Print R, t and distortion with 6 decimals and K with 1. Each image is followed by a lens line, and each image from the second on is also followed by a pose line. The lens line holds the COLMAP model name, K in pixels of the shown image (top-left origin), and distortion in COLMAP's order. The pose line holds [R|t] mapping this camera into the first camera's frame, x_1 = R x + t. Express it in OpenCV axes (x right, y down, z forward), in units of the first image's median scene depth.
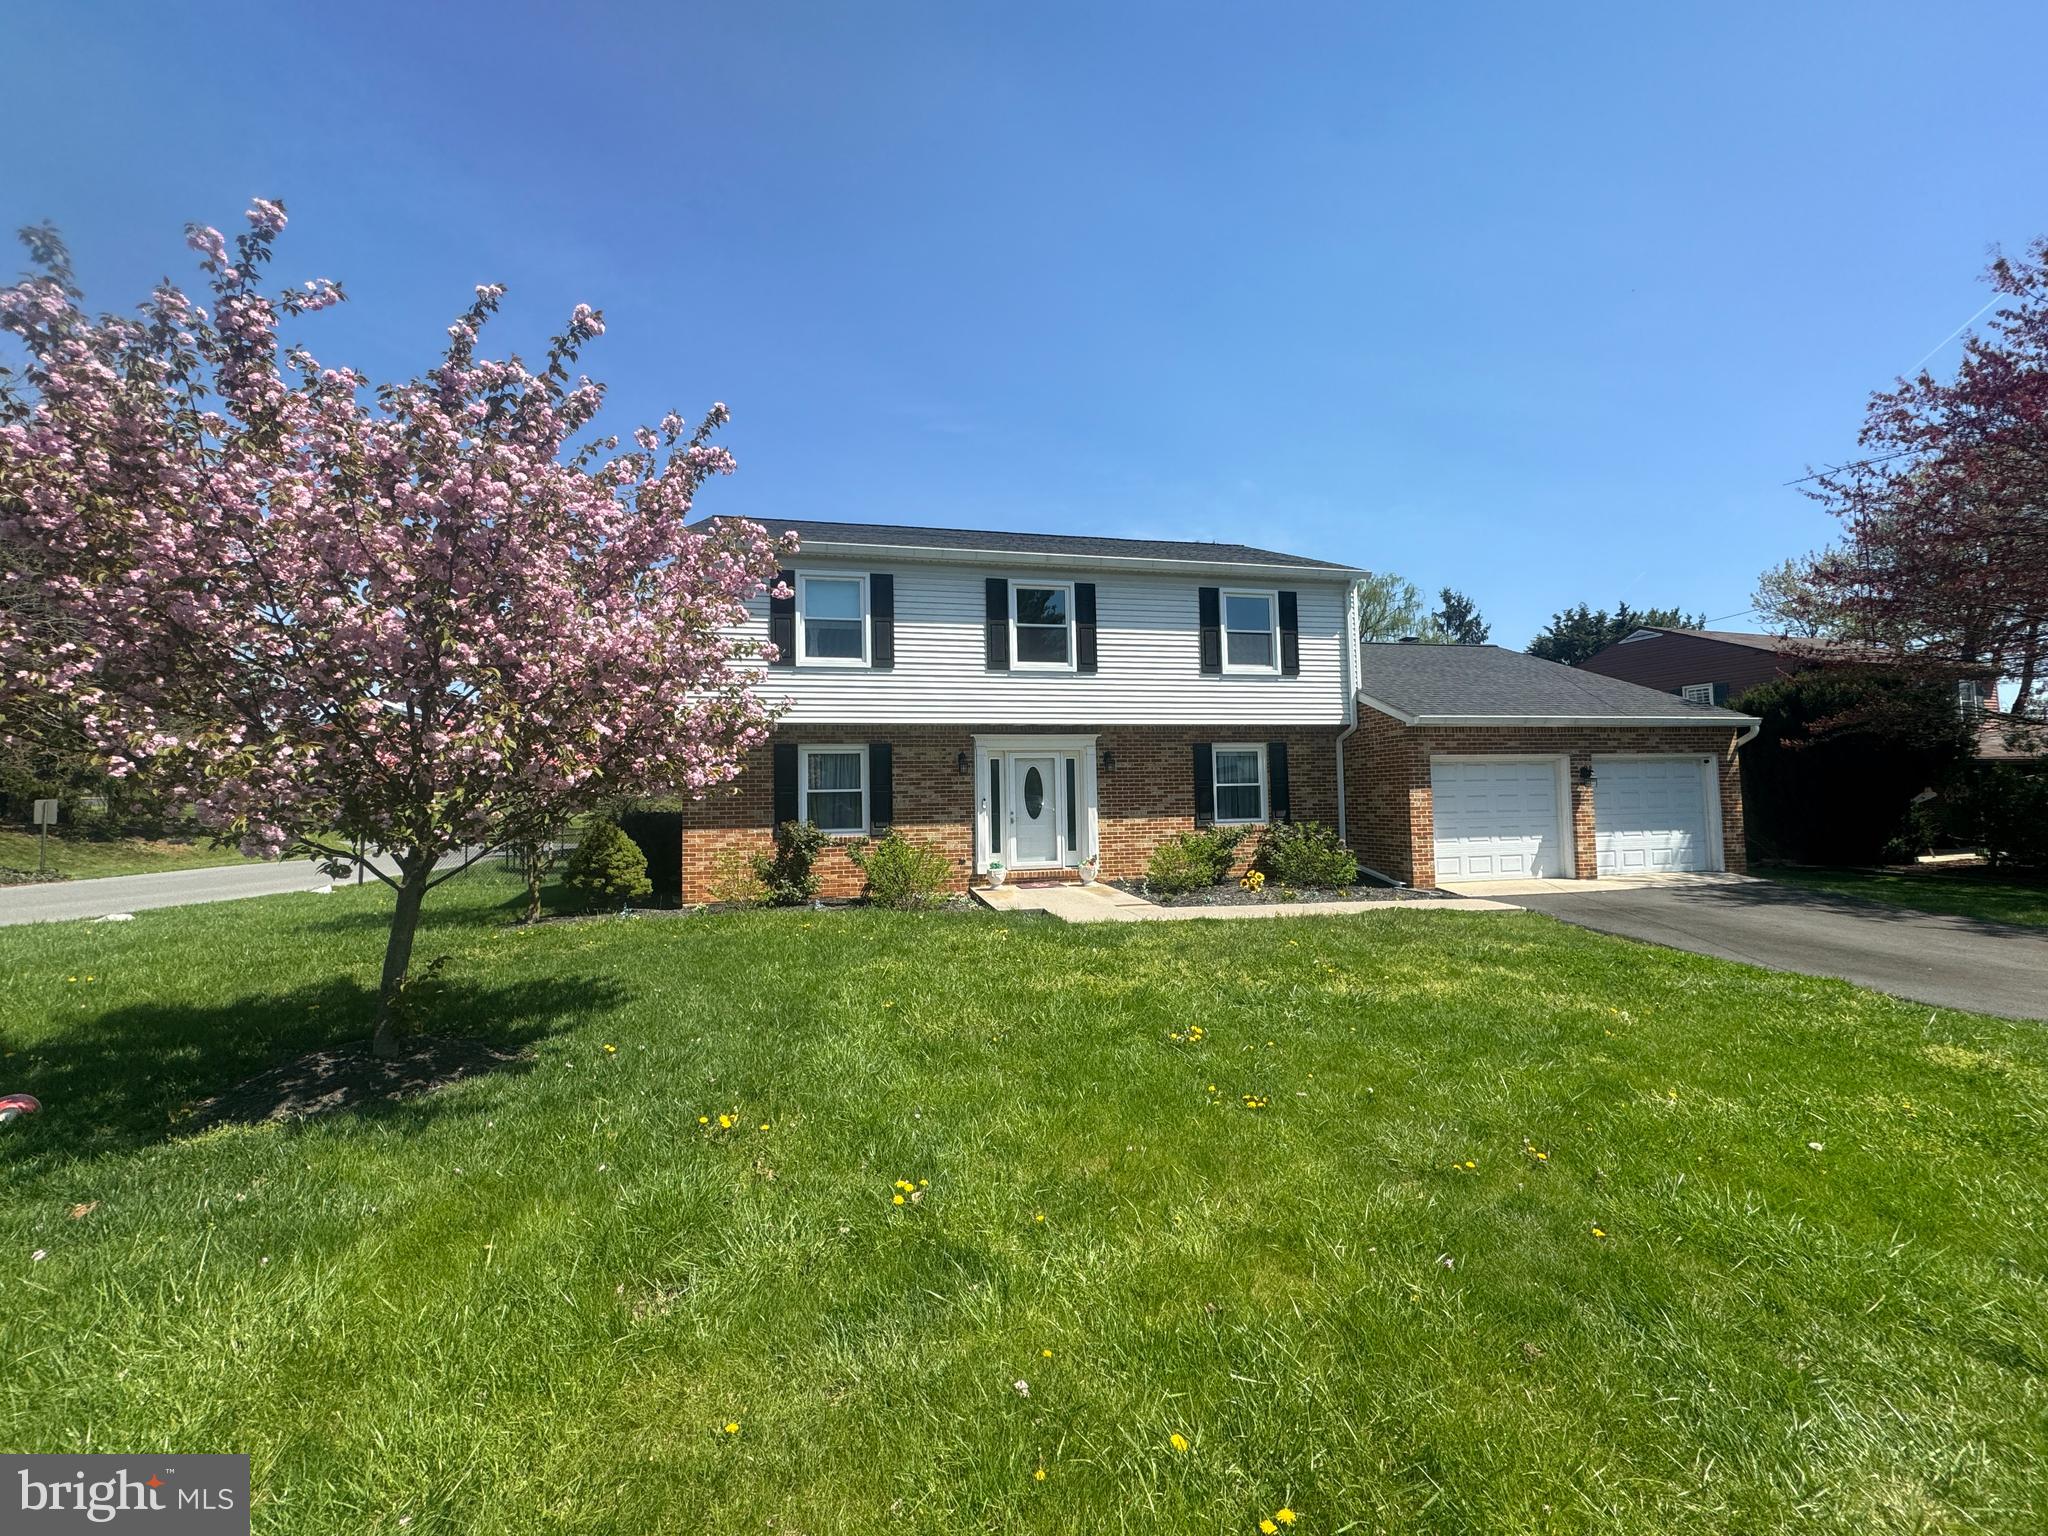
lens RADIAL K [[816.2, 0, 1027.1], [0, 816.2, 766.6], [0, 0, 1]] dist [-0.002828, 0.000393]
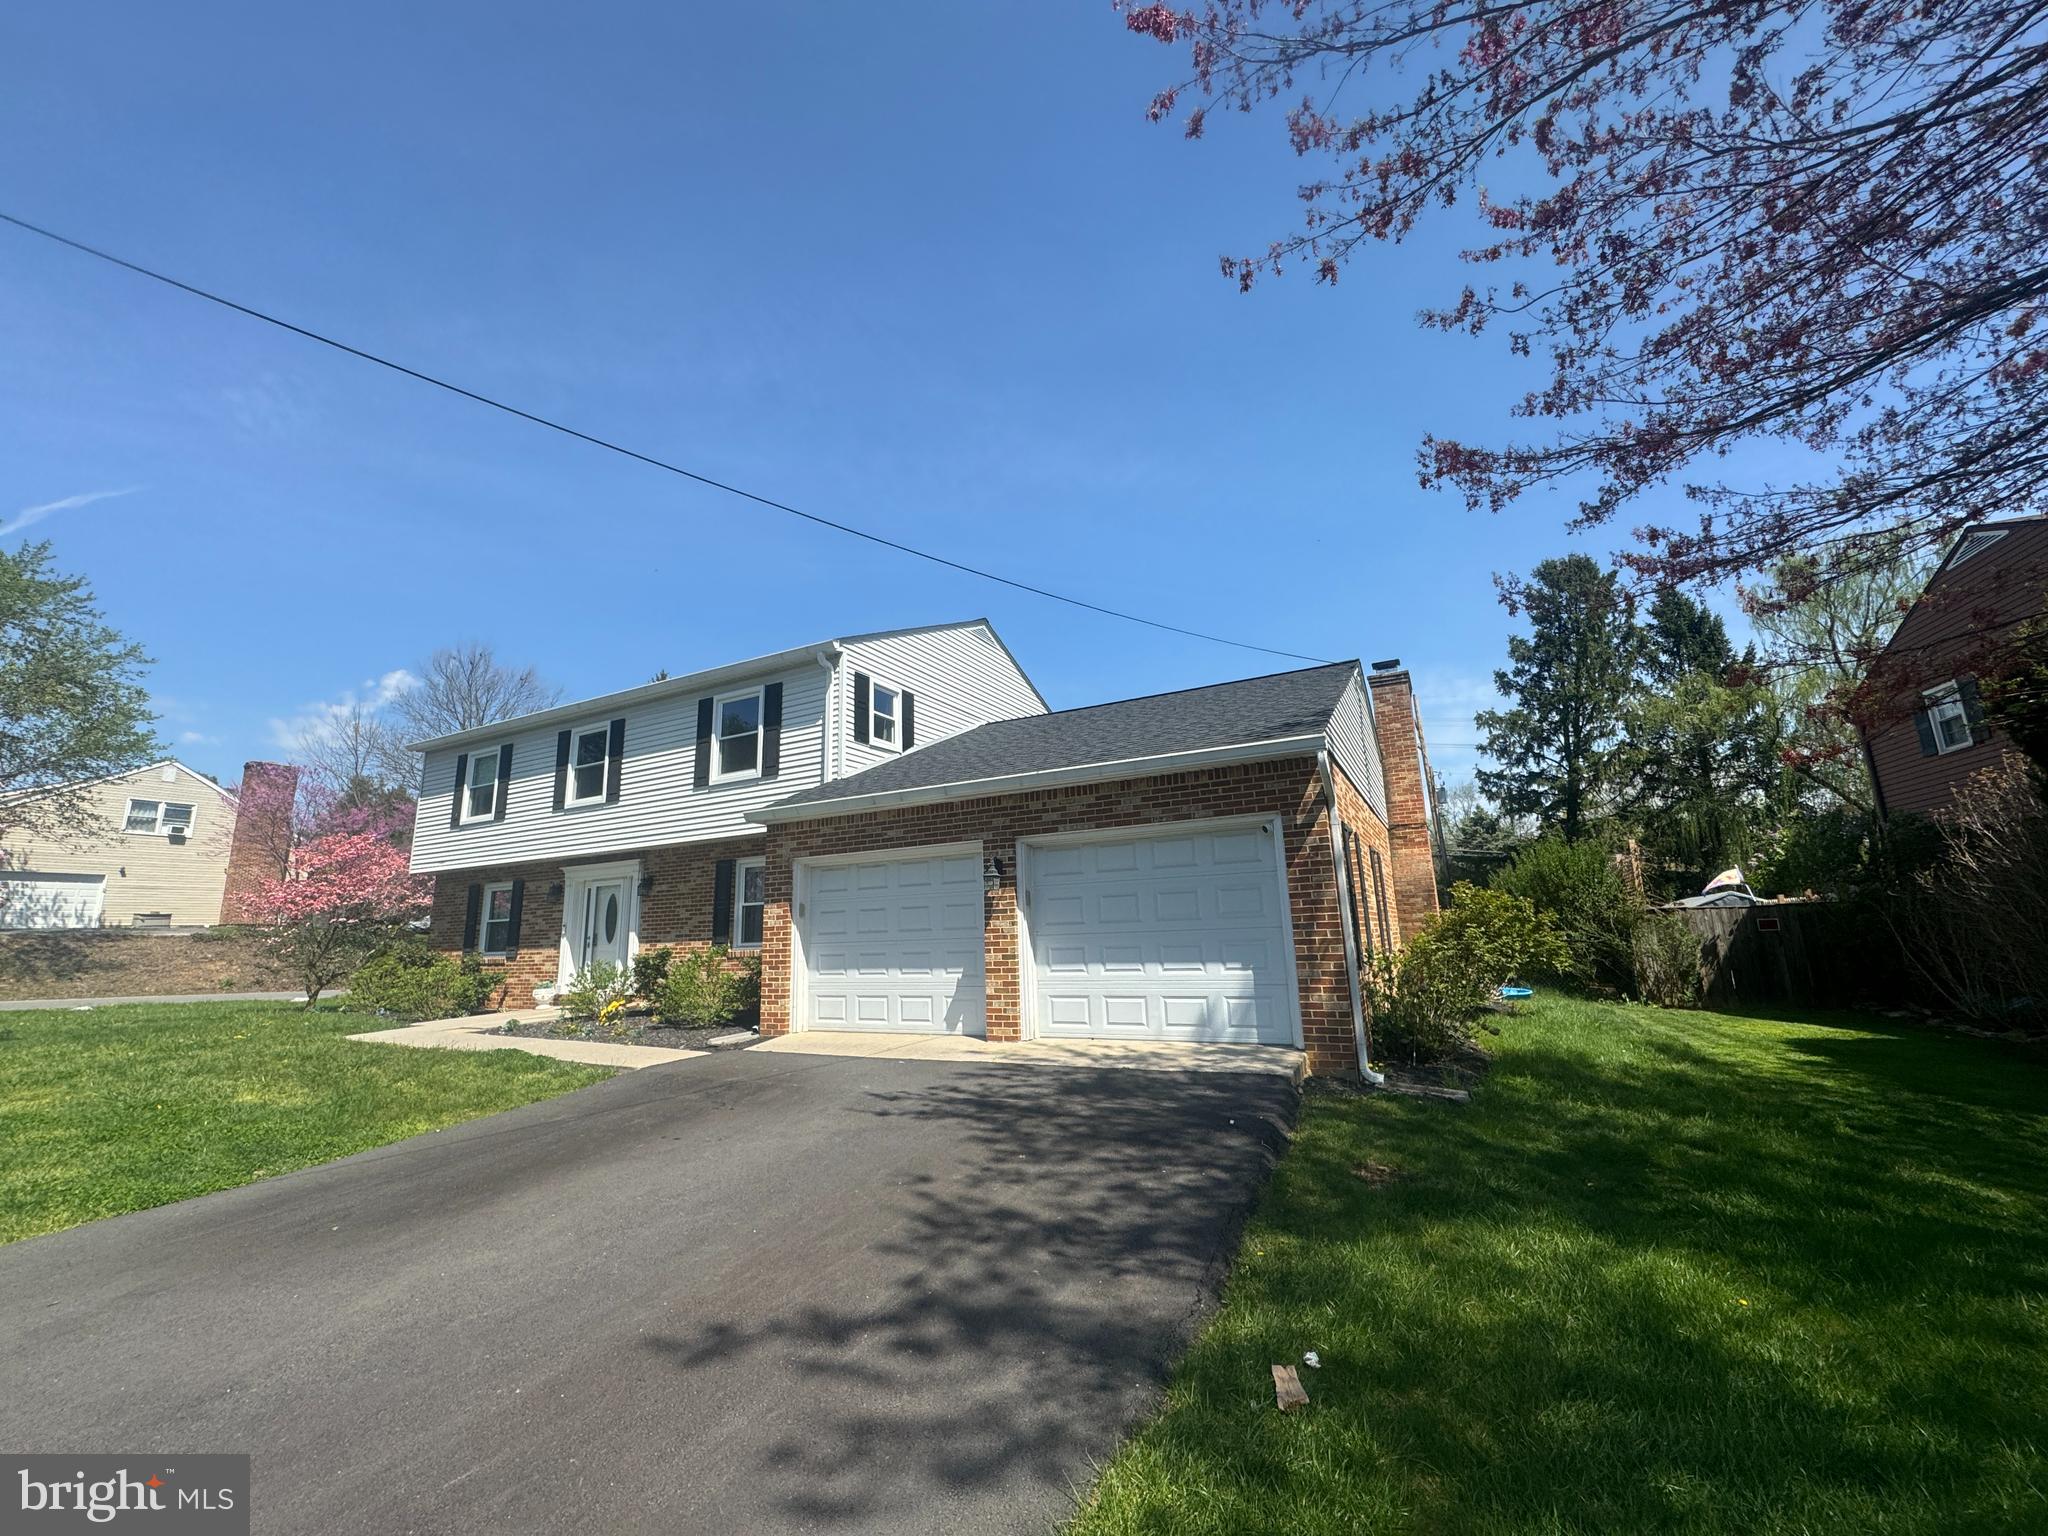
lens RADIAL K [[816.2, 0, 1016.3], [0, 816.2, 769.8], [0, 0, 1]] dist [-0.002828, 0.000393]
pose [[0.760318, -0.137265, -0.634881, 1.113767], [0.050859, 0.986996, -0.152487, 0.030166], [0.647557, 0.083649, 0.757412, 0.520195]]
